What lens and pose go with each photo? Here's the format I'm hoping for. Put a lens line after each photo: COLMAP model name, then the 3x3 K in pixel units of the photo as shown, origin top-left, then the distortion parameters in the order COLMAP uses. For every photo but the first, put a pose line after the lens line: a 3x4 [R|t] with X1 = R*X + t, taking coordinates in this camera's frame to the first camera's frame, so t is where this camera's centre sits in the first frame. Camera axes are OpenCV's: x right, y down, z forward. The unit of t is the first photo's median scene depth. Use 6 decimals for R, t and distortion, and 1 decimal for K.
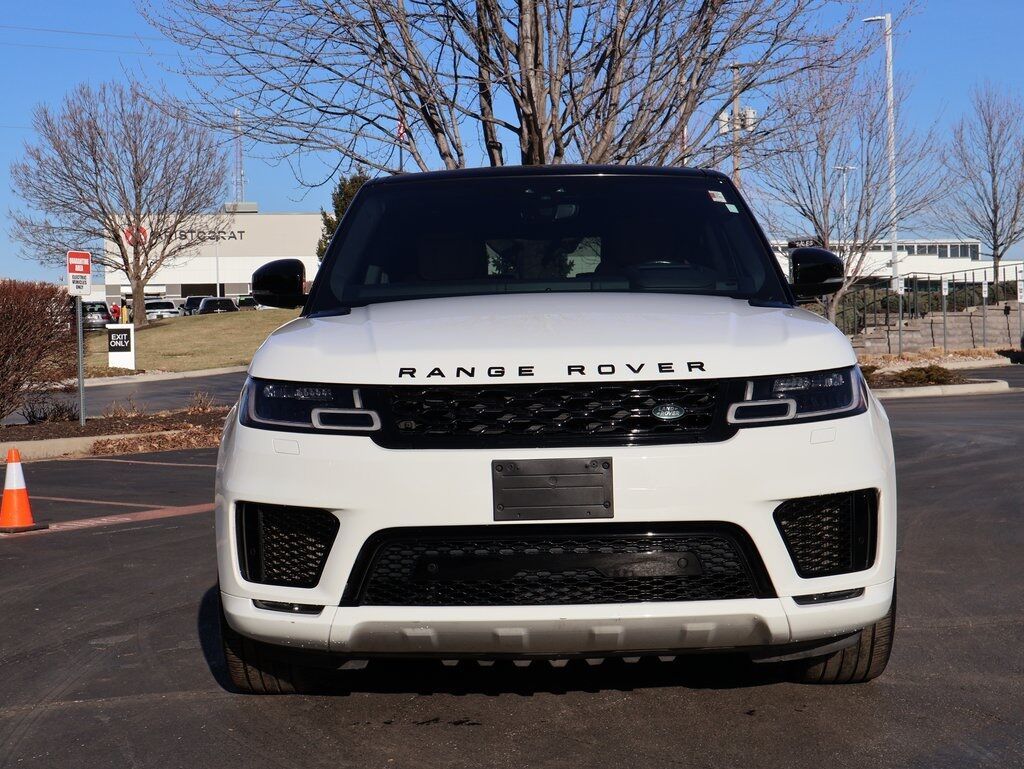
lens RADIAL K [[1475.5, 0, 512.0], [0, 1475.5, 384.5], [0, 0, 1]] dist [-0.031584, -0.118782]
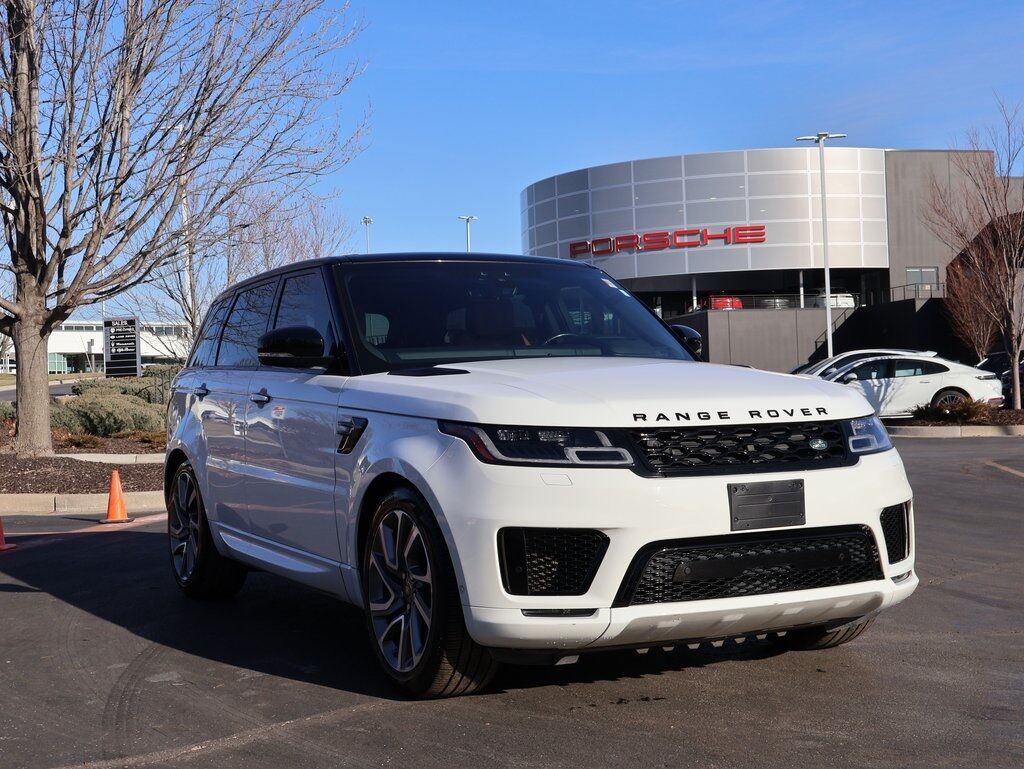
lens RADIAL K [[1302.1, 0, 512.0], [0, 1302.1, 384.5], [0, 0, 1]] dist [-0.053116, -0.009701]
pose [[0.906967, 0.002758, 0.421193, -0.637694], [0.017651, 0.998851, -0.044548, 0.011440], [-0.420832, 0.047838, 0.905877, 0.044965]]
